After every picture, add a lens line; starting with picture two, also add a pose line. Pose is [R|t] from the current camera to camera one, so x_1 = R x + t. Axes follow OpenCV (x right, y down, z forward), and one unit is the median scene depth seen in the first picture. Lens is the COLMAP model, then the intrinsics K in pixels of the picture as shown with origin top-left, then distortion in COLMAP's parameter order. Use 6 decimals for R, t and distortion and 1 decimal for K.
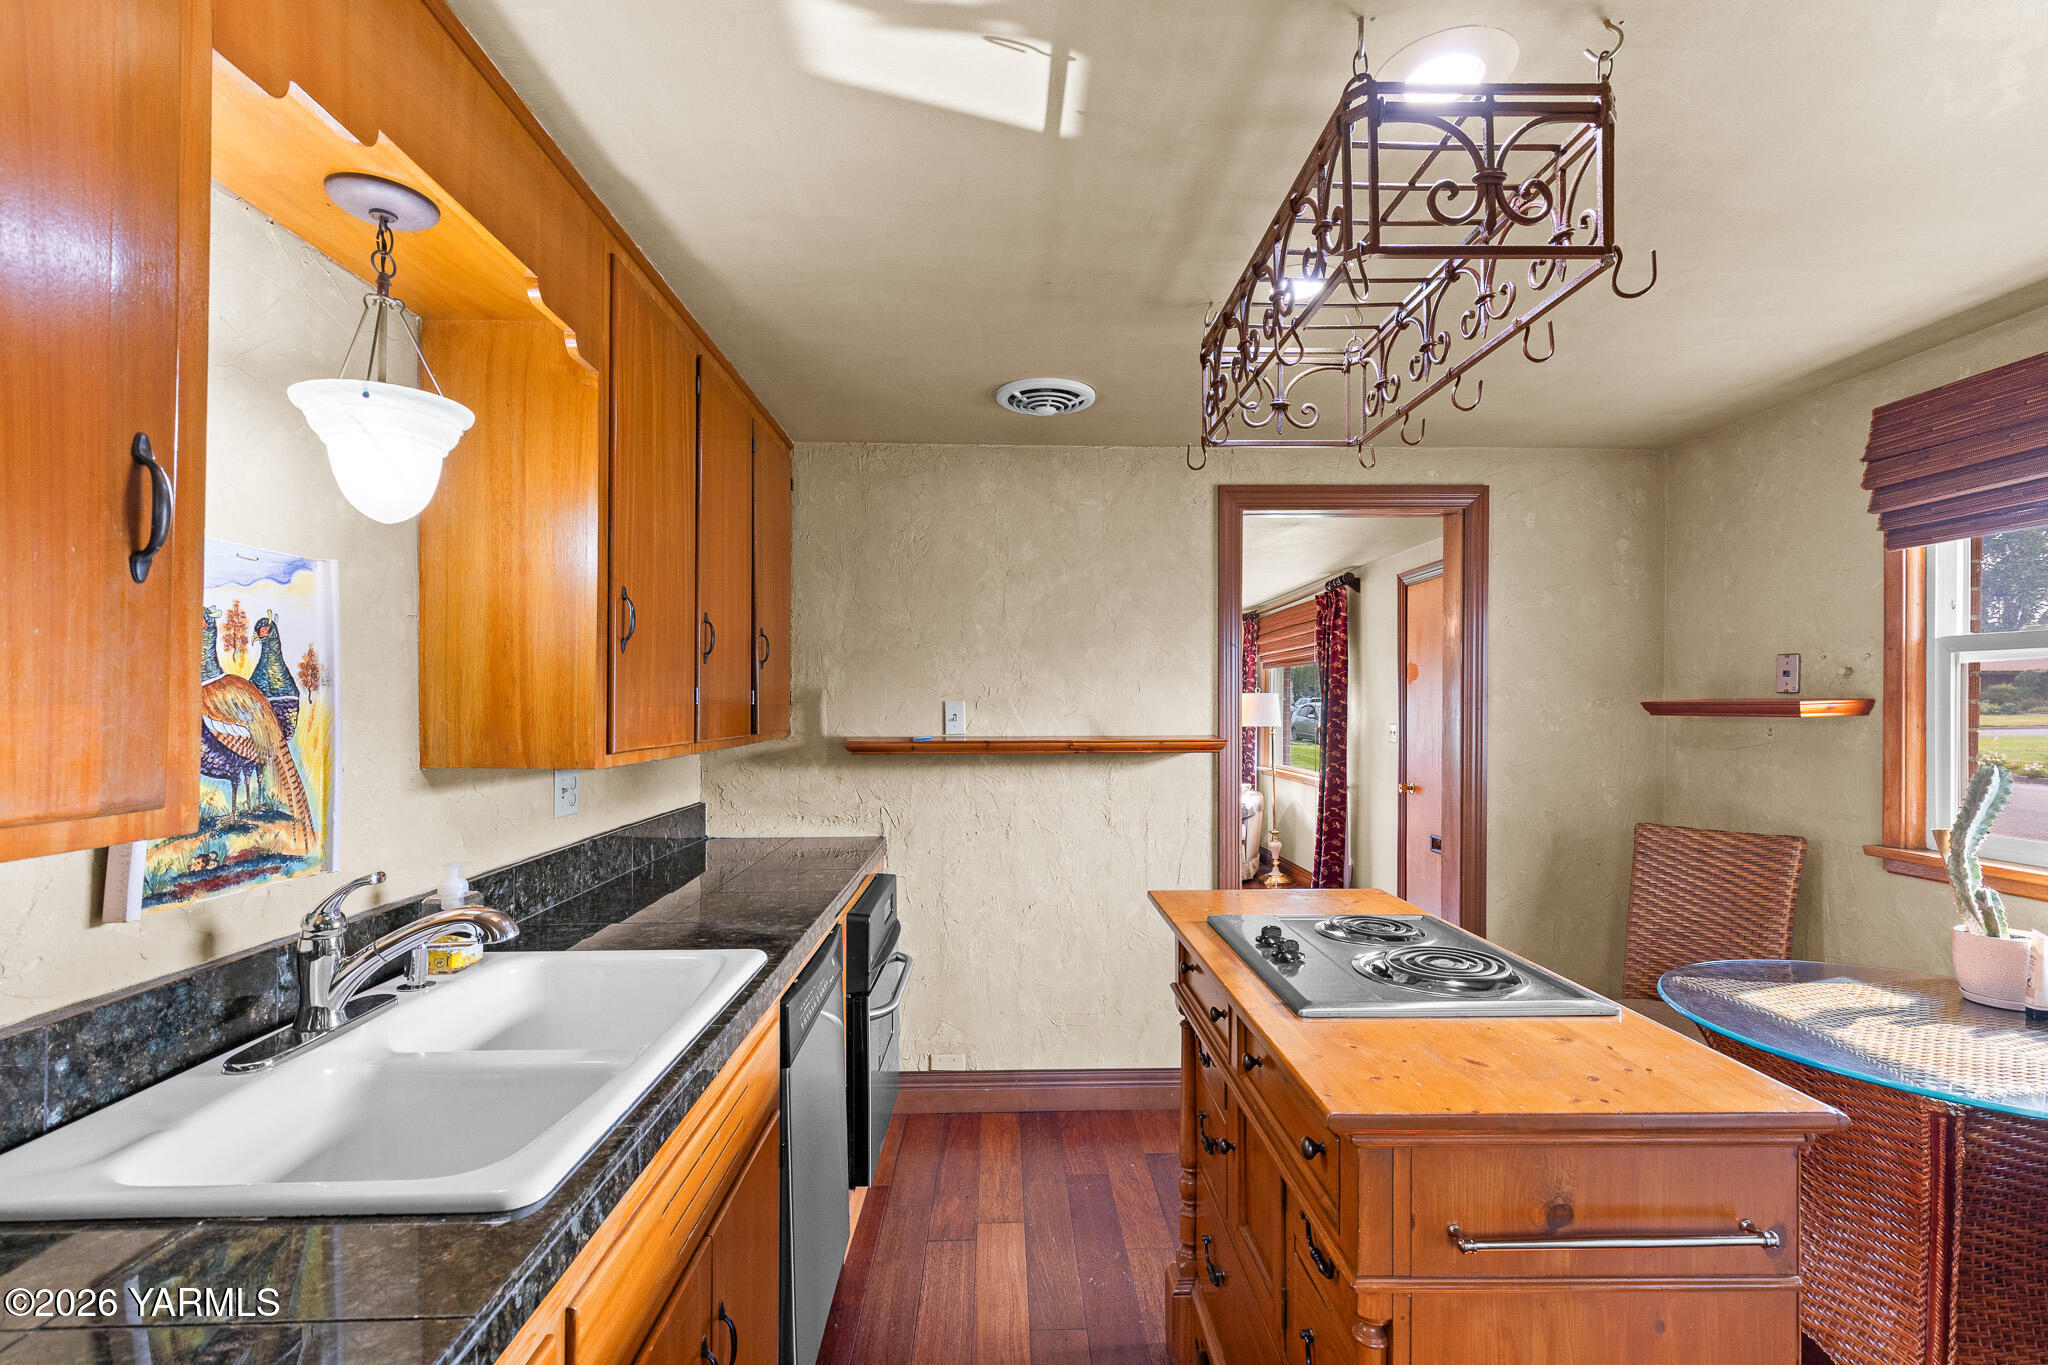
lens RADIAL K [[929.7, 0, 1021.3], [0, 929.7, 708.1], [0, 0, 1]] dist [0.009048, -0.000254]
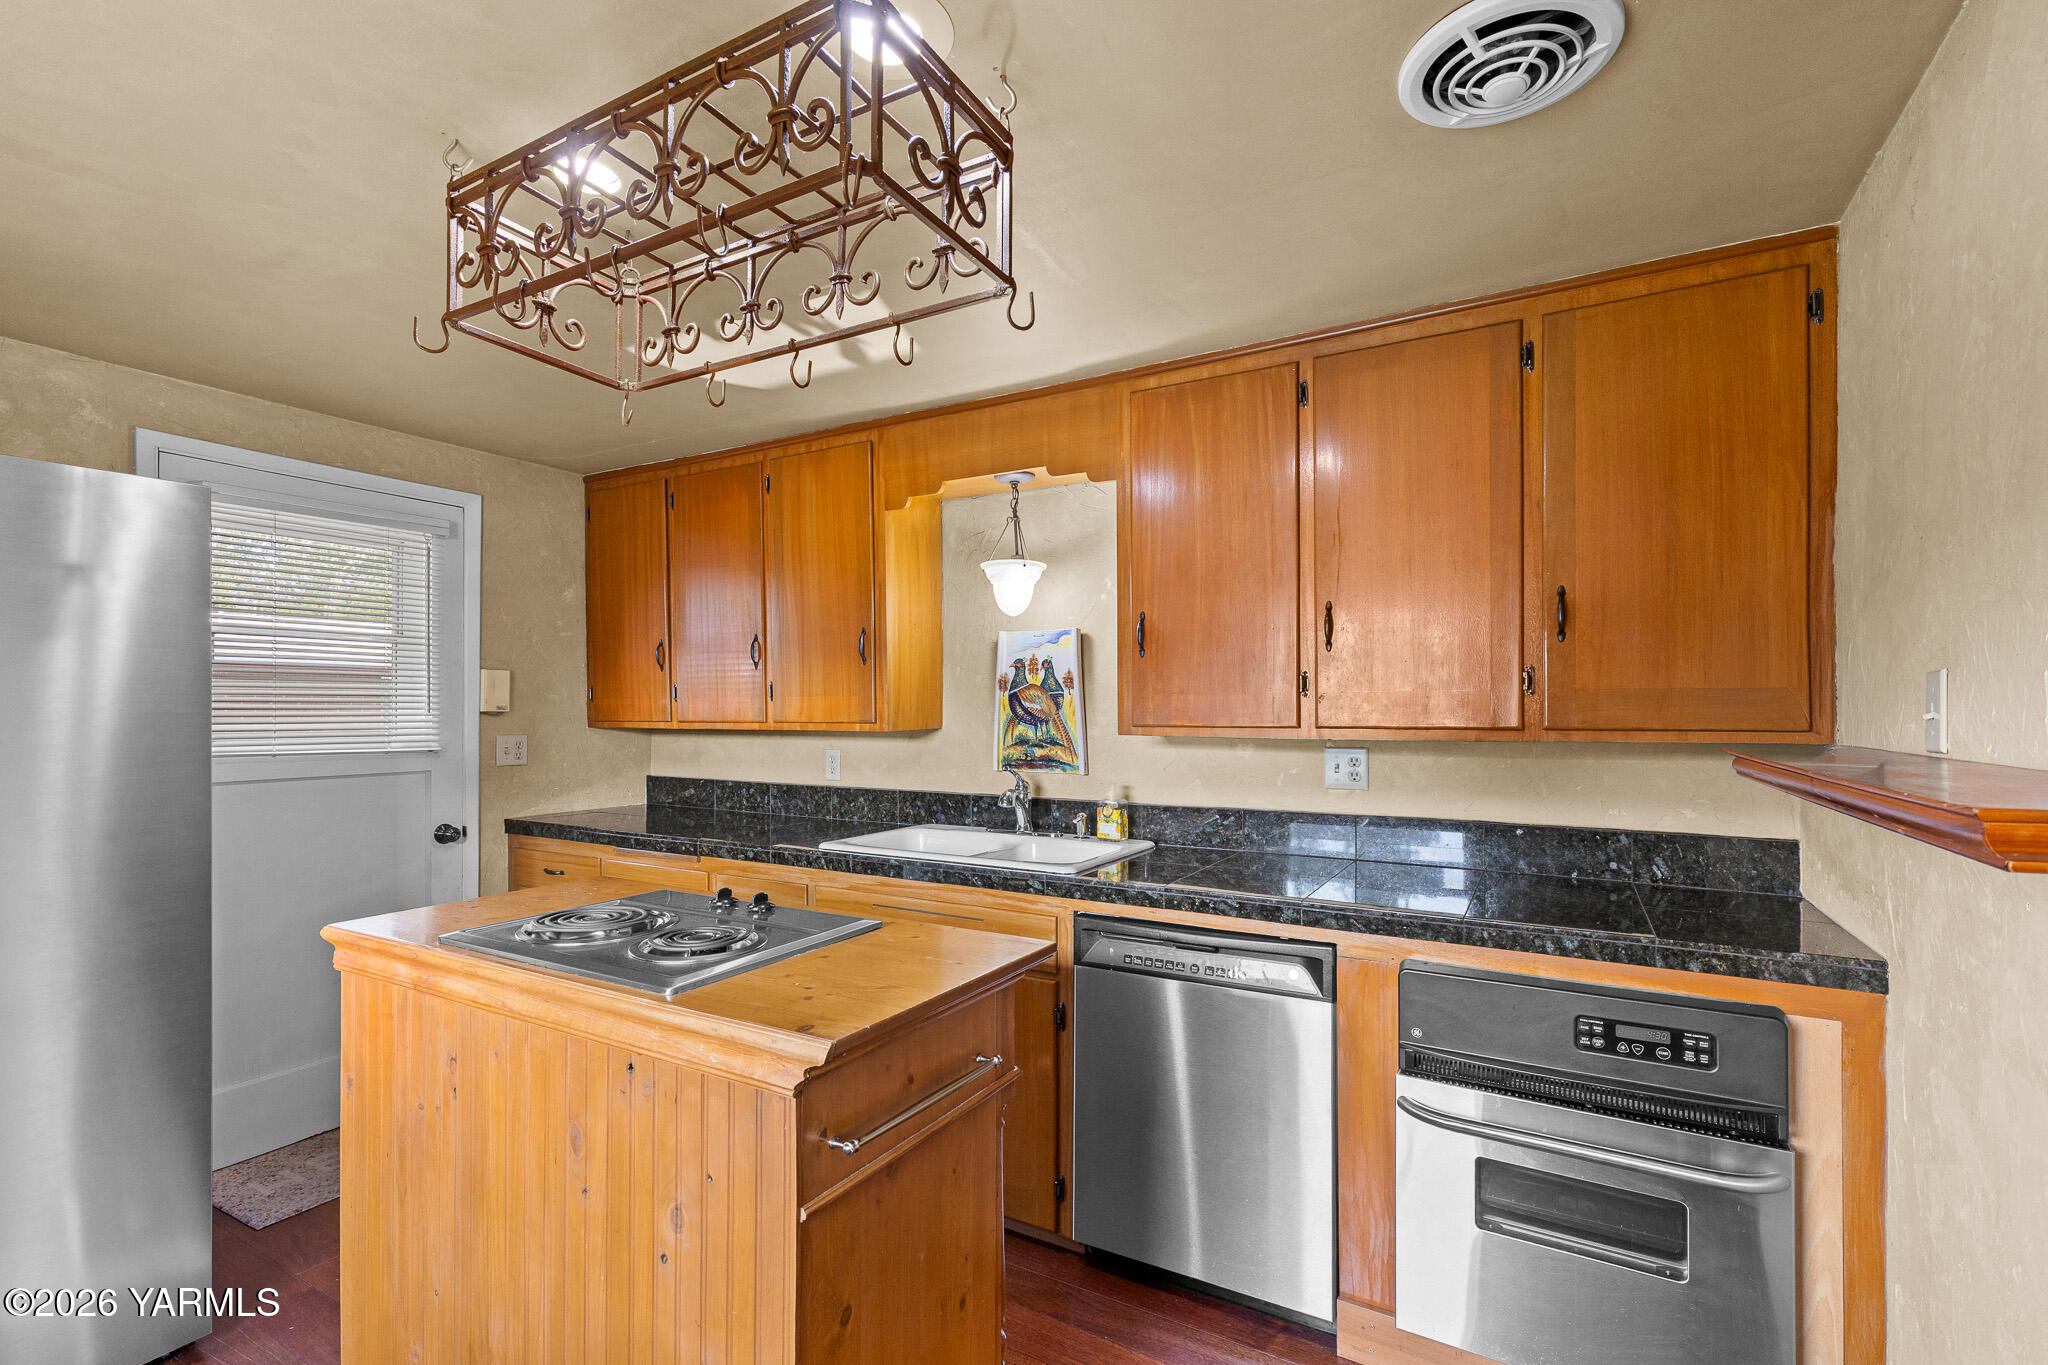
lens RADIAL K [[929.7, 0, 1024.4], [0, 929.7, 699.9], [0, 0, 1]] dist [0.009048, -0.000254]
pose [[-0.532623, -0.009958, -0.846294, 0.497219], [-0.004774, 0.999950, -0.008761, 0.011431], [0.846339, -0.000626, -0.532644, 0.897768]]
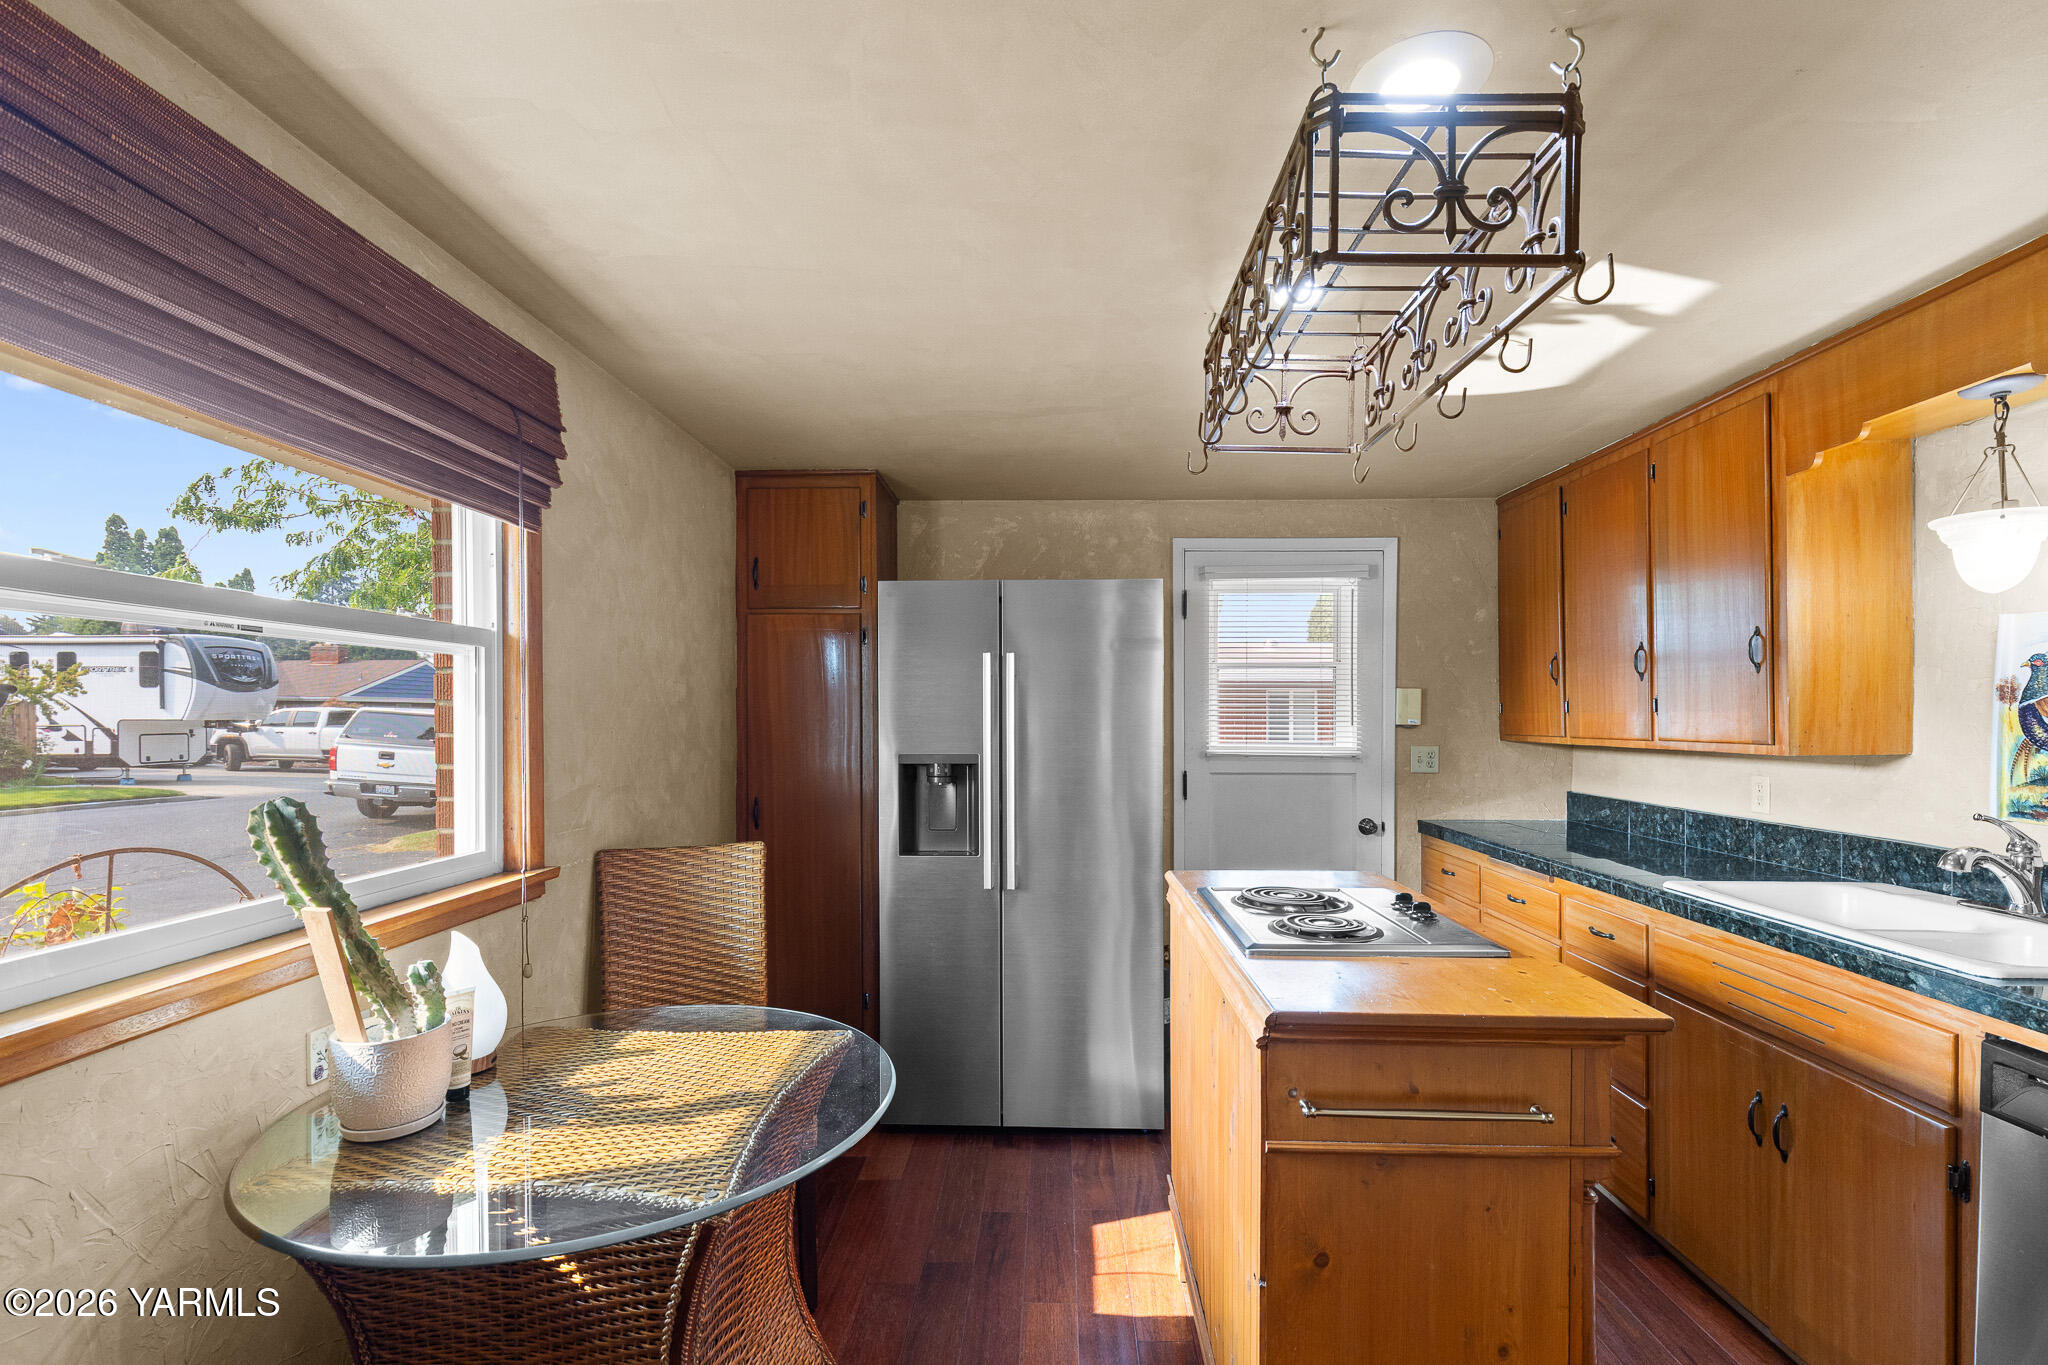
lens RADIAL K [[929.7, 0, 1023.4], [0, 929.7, 715.1], [0, 0, 1]] dist [0.009048, -0.000254]
pose [[-0.997835, -0.004331, 0.065618, 0.333542], [-0.004096, 0.999985, 0.003717, 0.002824], [-0.065633, 0.003440, -0.997838, 1.068865]]
